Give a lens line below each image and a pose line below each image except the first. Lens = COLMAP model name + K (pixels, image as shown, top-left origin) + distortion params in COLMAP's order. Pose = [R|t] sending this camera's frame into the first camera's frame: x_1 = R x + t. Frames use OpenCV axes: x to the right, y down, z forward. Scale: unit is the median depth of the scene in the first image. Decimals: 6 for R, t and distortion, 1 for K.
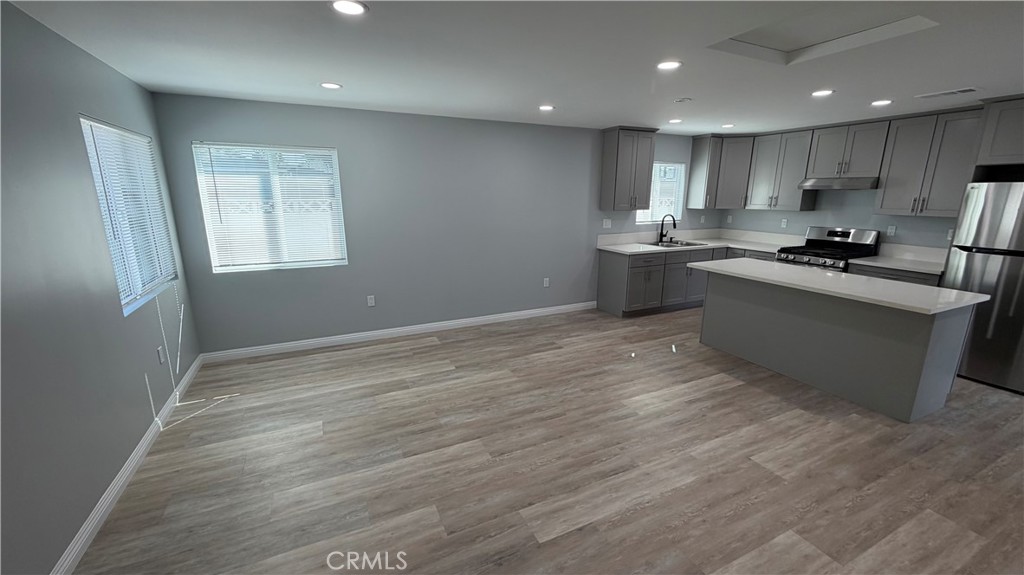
lens RADIAL K [[409.1, 0, 501.5], [0, 409.1, 286.8], [0, 0, 1]] dist [0.000187, -0.000167]
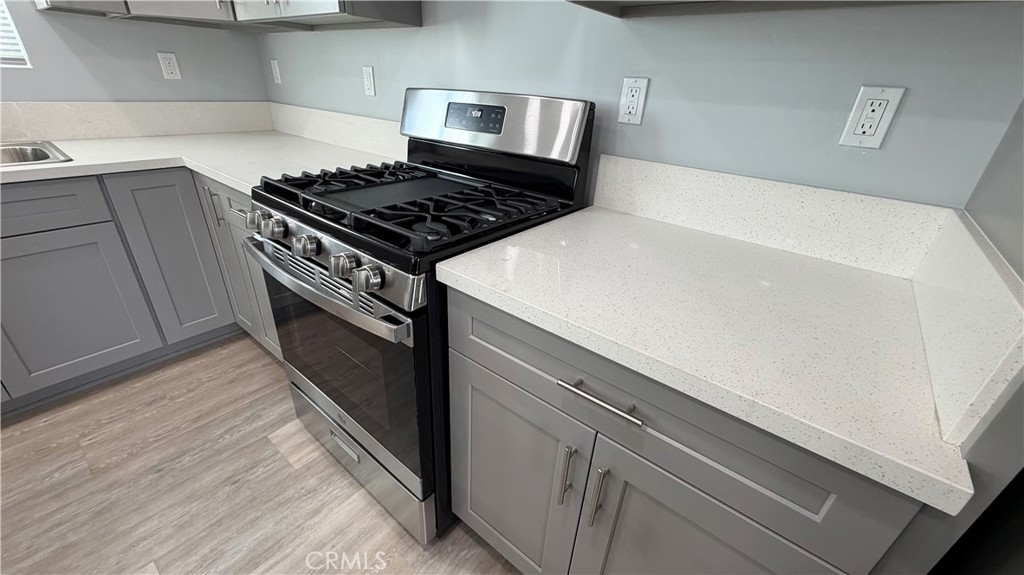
lens RADIAL K [[409.1, 0, 510.8], [0, 409.1, 289.2], [0, 0, 1]] dist [0.000187, -0.000167]
pose [[0.892348, -0.164330, 0.420371, 0.766404], [0.053209, 0.963171, 0.263571, -0.097462], [-0.448202, -0.212830, 0.868227, 0.795966]]
